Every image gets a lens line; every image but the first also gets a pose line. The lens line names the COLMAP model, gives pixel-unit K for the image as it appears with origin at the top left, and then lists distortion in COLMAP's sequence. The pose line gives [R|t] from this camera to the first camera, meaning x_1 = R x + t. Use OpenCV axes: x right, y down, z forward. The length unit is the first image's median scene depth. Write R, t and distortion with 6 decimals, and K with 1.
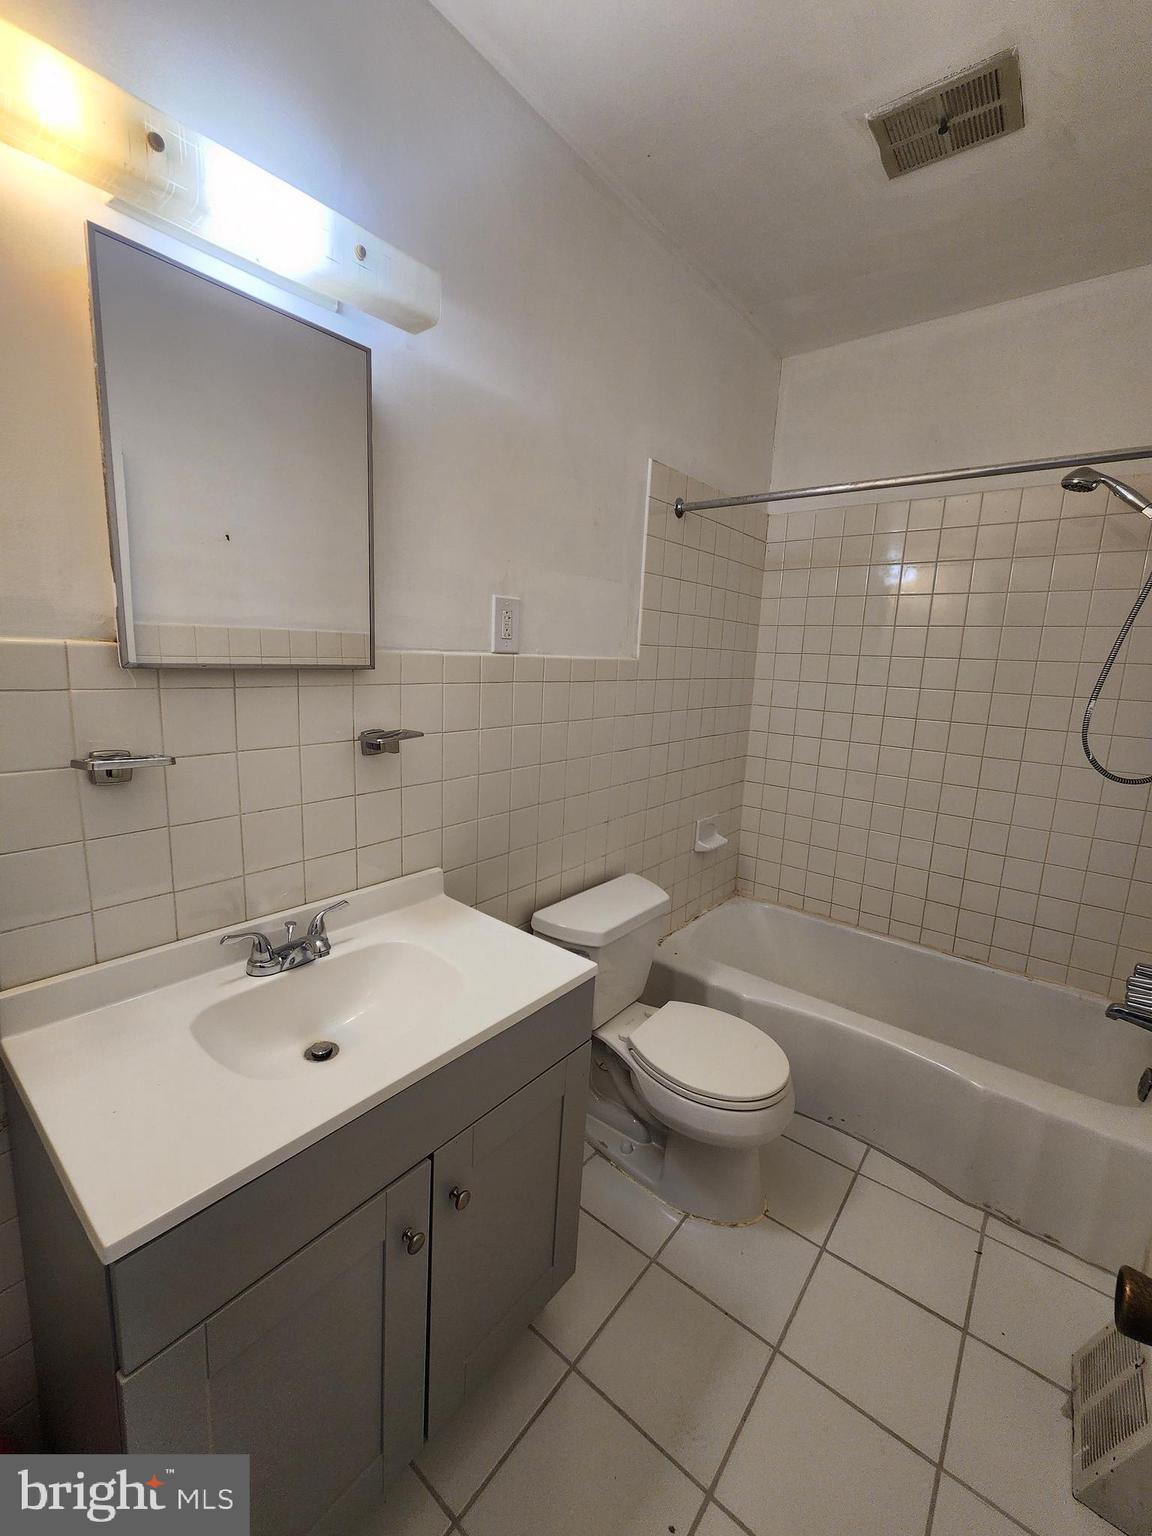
lens RADIAL K [[636.3, 0, 583.9], [0, 636.3, 759.9], [0, 0, 1]] dist [-0.004860, 0.002444]
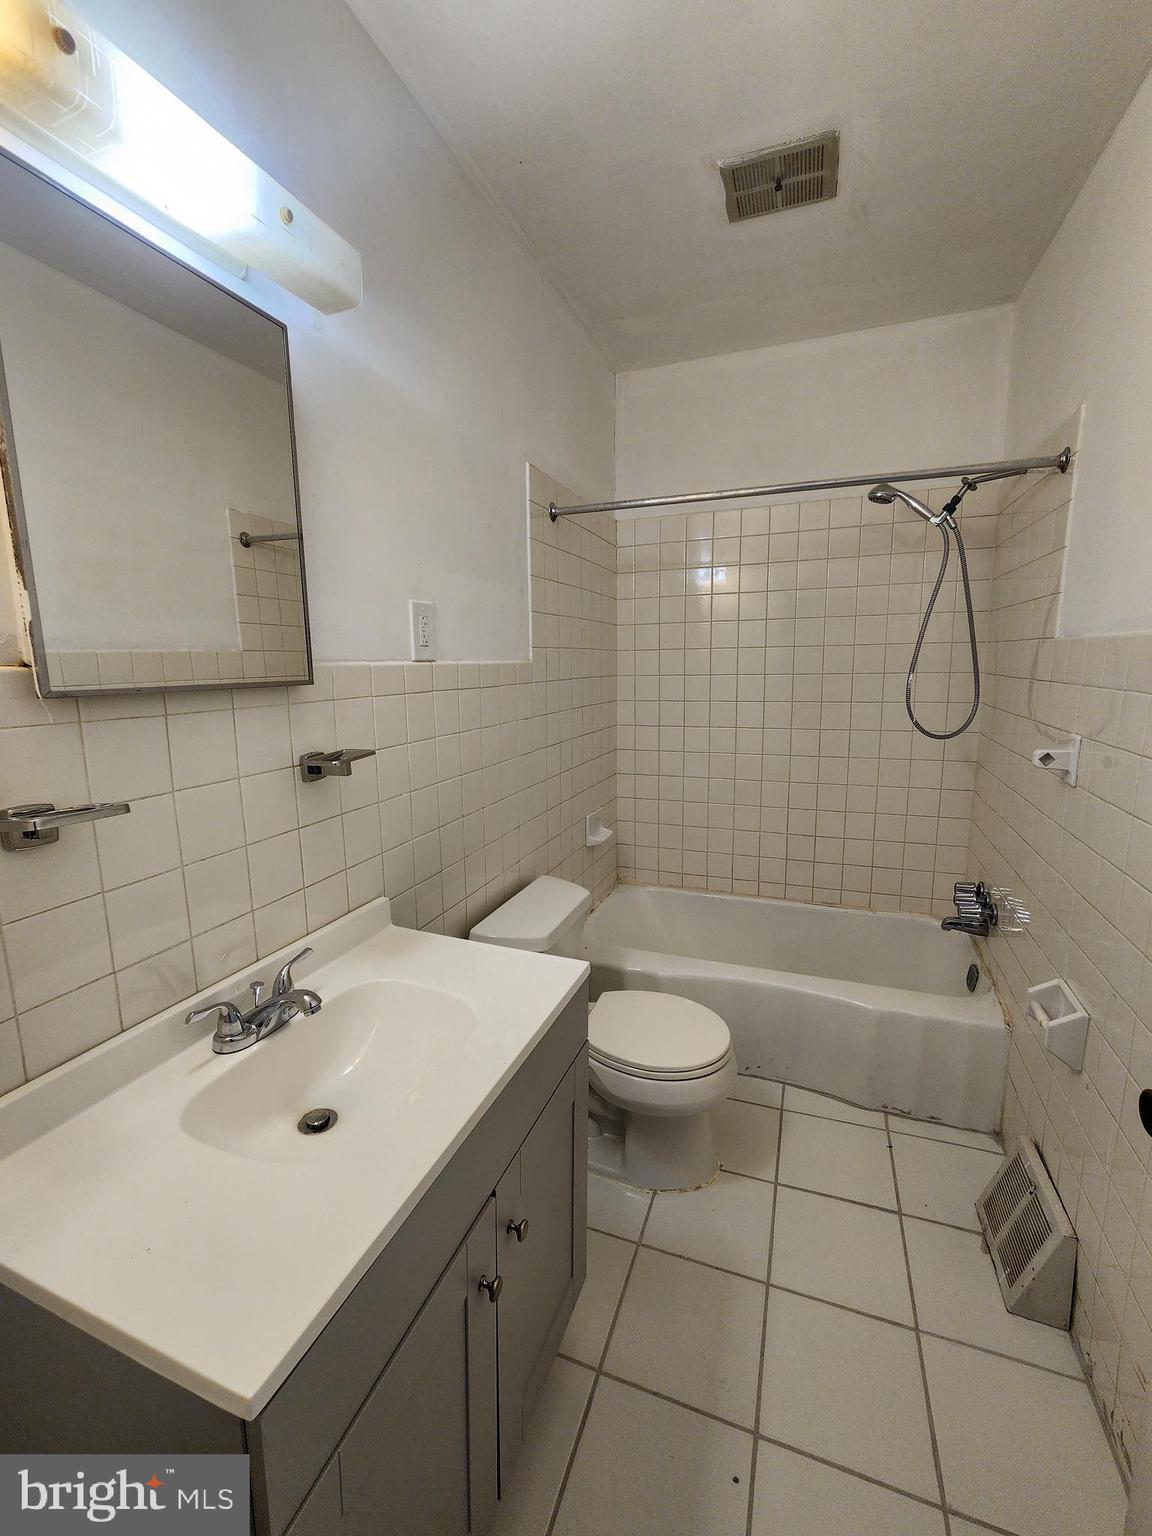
lens RADIAL K [[636.3, 0, 583.9], [0, 636.3, 759.9], [0, 0, 1]] dist [-0.004860, 0.002444]
pose [[0.948366, -0.100762, 0.300747, -0.202667], [0.103737, 0.994586, 0.006103, -0.002596], [-0.299734, 0.025411, 0.953684, 0.030620]]
